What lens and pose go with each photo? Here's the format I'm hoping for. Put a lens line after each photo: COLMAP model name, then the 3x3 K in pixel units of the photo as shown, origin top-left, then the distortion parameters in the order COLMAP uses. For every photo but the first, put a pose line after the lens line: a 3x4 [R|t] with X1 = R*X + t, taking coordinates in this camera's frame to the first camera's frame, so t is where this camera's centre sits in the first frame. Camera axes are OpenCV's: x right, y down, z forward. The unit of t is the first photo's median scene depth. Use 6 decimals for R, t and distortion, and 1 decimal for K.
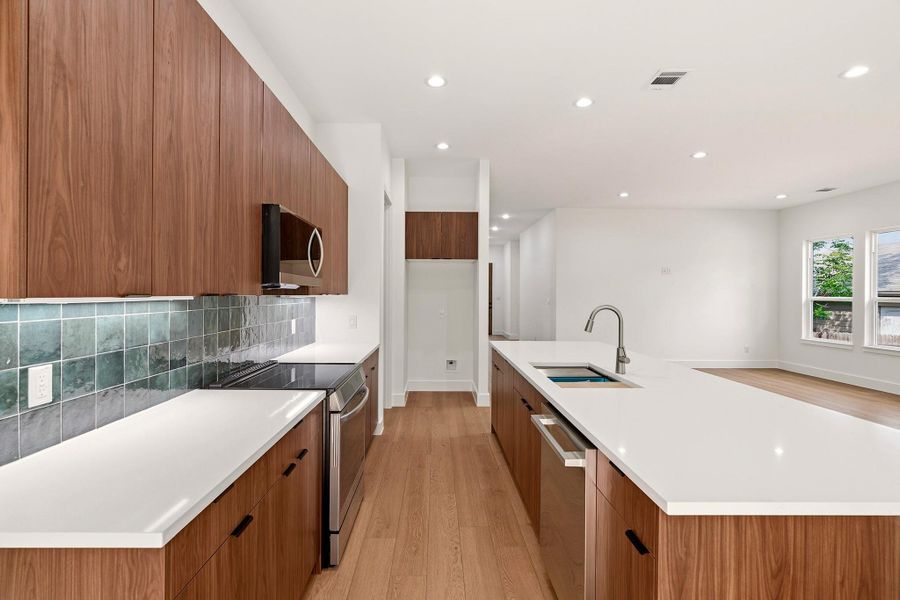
lens RADIAL K [[412.0, 0, 445.7], [0, 412.0, 298.3], [0, 0, 1]] dist [-0.000065, 0.000414]
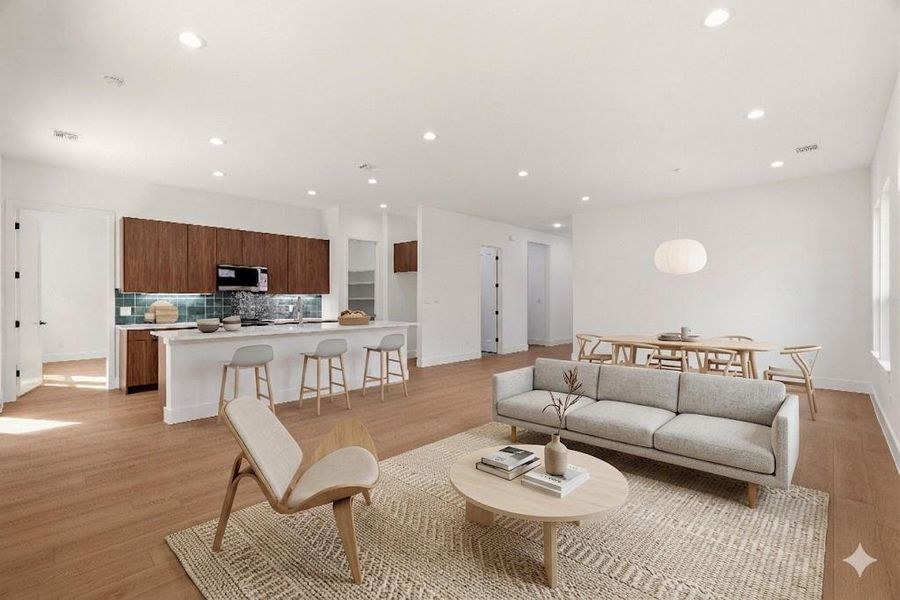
lens RADIAL K [[404.5, 0, 446.6], [0, 404.5, 298.3], [0, 0, 1]] dist [-0.001548, -0.000090]
pose [[0.707663, -0.011422, -0.706458, 2.595492], [-0.001300, 0.999847, -0.017468, 0.071124], [0.706549, 0.013280, 0.707540, 0.032310]]
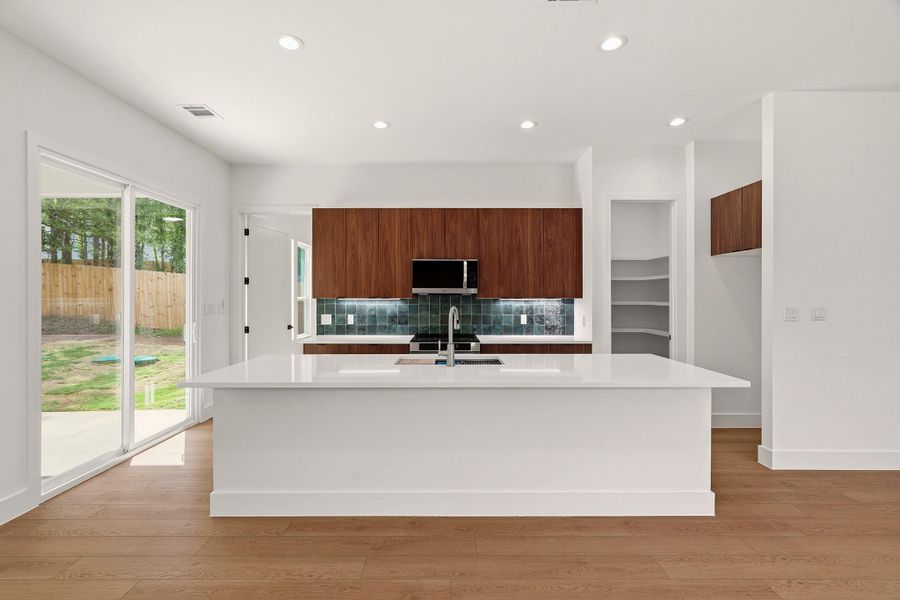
lens RADIAL K [[412.0, 0, 445.7], [0, 412.0, 298.3], [0, 0, 1]] dist [-0.000065, 0.000414]
pose [[-0.012743, -0.004825, -0.999907, 1.635343], [-0.013125, 0.999903, -0.004657, 0.001435], [0.999833, 0.013064, -0.012805, 1.041625]]
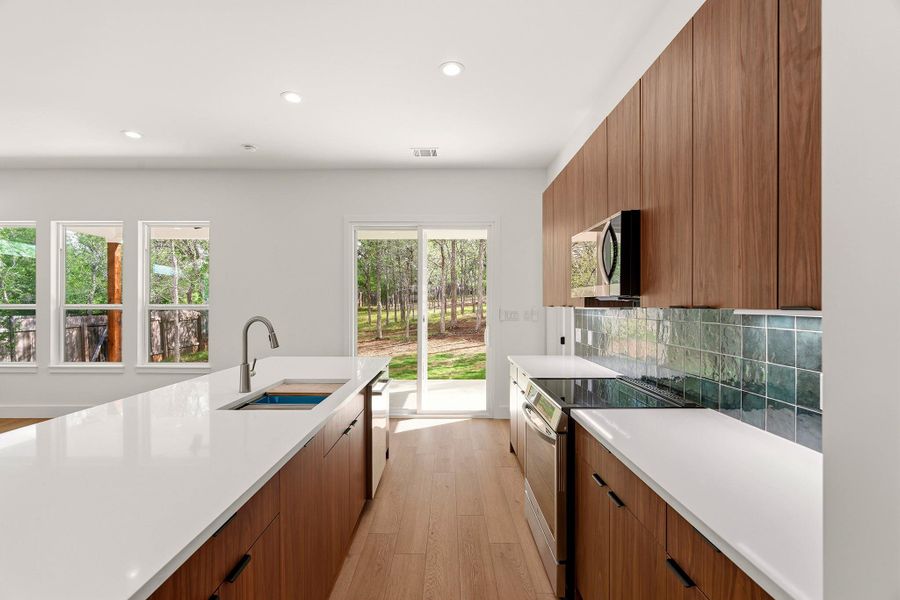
lens RADIAL K [[412.0, 0, 445.7], [0, 412.0, 298.3], [0, 0, 1]] dist [-0.000065, 0.000414]
pose [[-0.999531, -0.005985, 0.030043, -0.037713], [-0.005985, 0.999982, 0.000065, -0.025755], [-0.030043, -0.000115, -0.999549, 1.967448]]
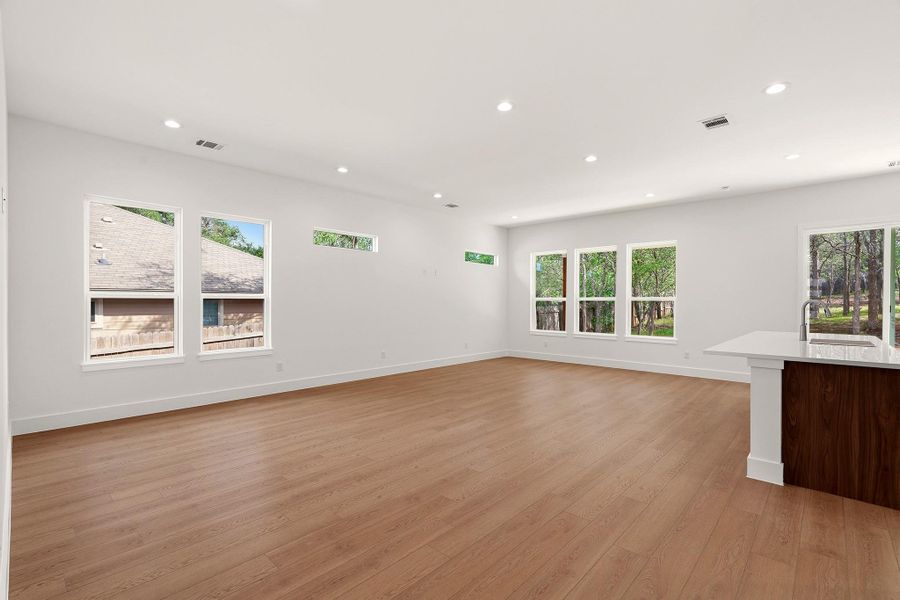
lens RADIAL K [[404.5, 0, 446.6], [0, 404.5, 298.3], [0, 0, 1]] dist [-0.001548, -0.000090]
pose [[-0.718661, -0.003711, 0.695351, 0.342245], [0.000385, 0.999983, 0.005734, 0.008807], [-0.695361, 0.004389, -0.718647, 3.257698]]
